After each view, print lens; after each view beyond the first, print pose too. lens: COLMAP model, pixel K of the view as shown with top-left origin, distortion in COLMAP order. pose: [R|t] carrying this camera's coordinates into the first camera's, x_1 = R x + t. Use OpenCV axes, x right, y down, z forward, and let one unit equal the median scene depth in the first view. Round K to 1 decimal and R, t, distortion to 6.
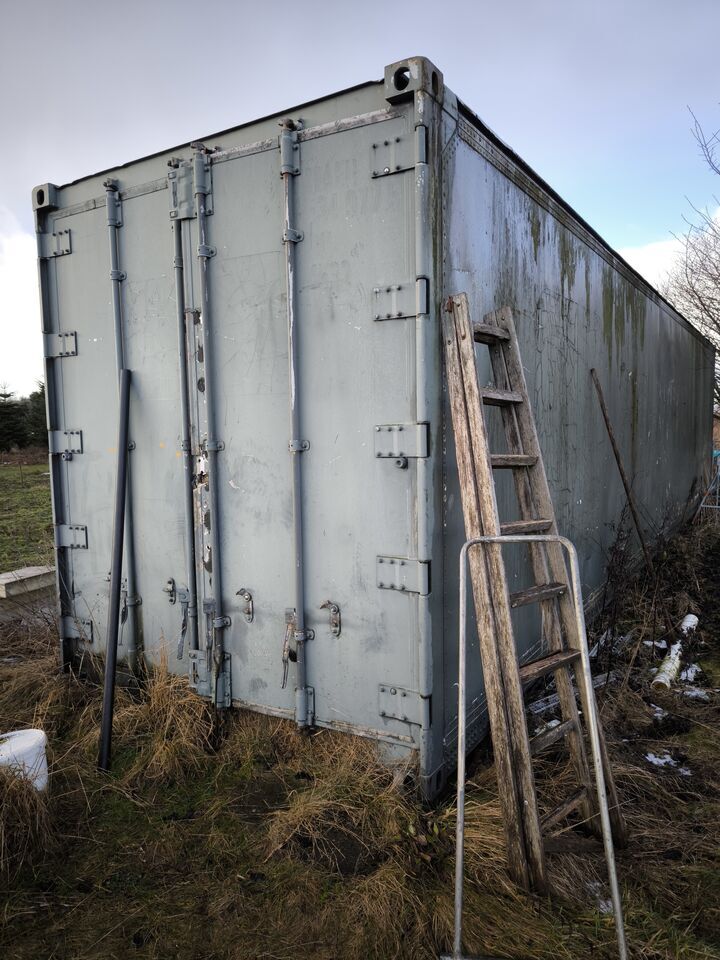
lens RADIAL K [[667.7, 0, 360.0], [0, 667.7, 480.0], [0, 0, 1]] dist [0.056945, -0.047487]
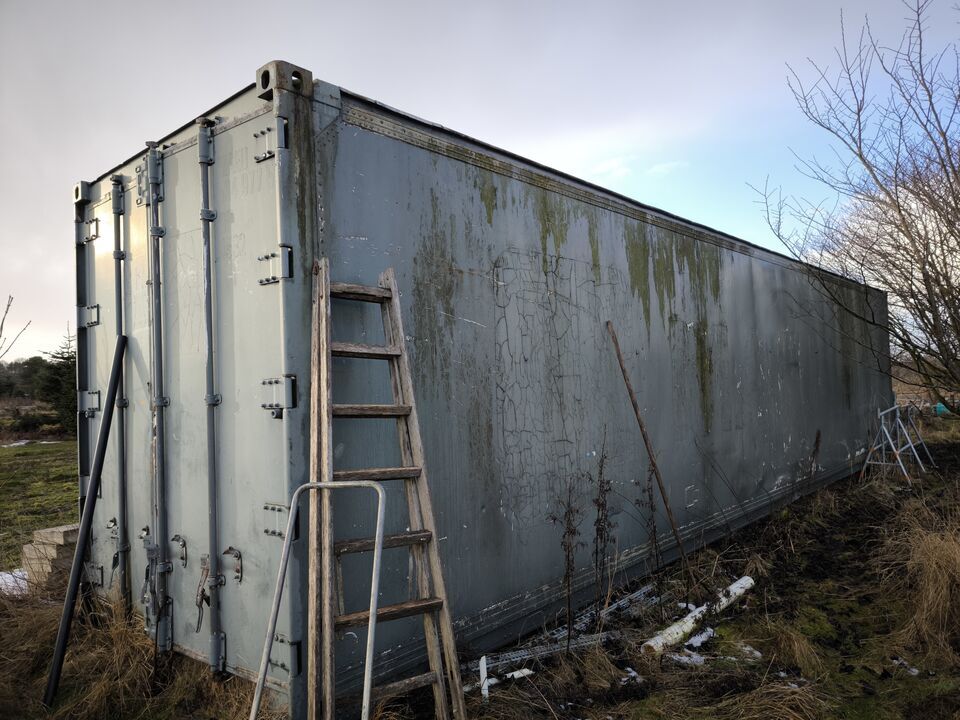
lens RADIAL K [[667.7, 0, 480.0], [0, 667.7, 360.0], [0, 0, 1]] dist [0.056945, -0.047487]
pose [[0.988345, -0.023630, -0.150383, 0.491805], [0.005896, 0.993080, -0.117294, 0.015198], [0.152113, 0.115041, 0.981645, -0.015591]]
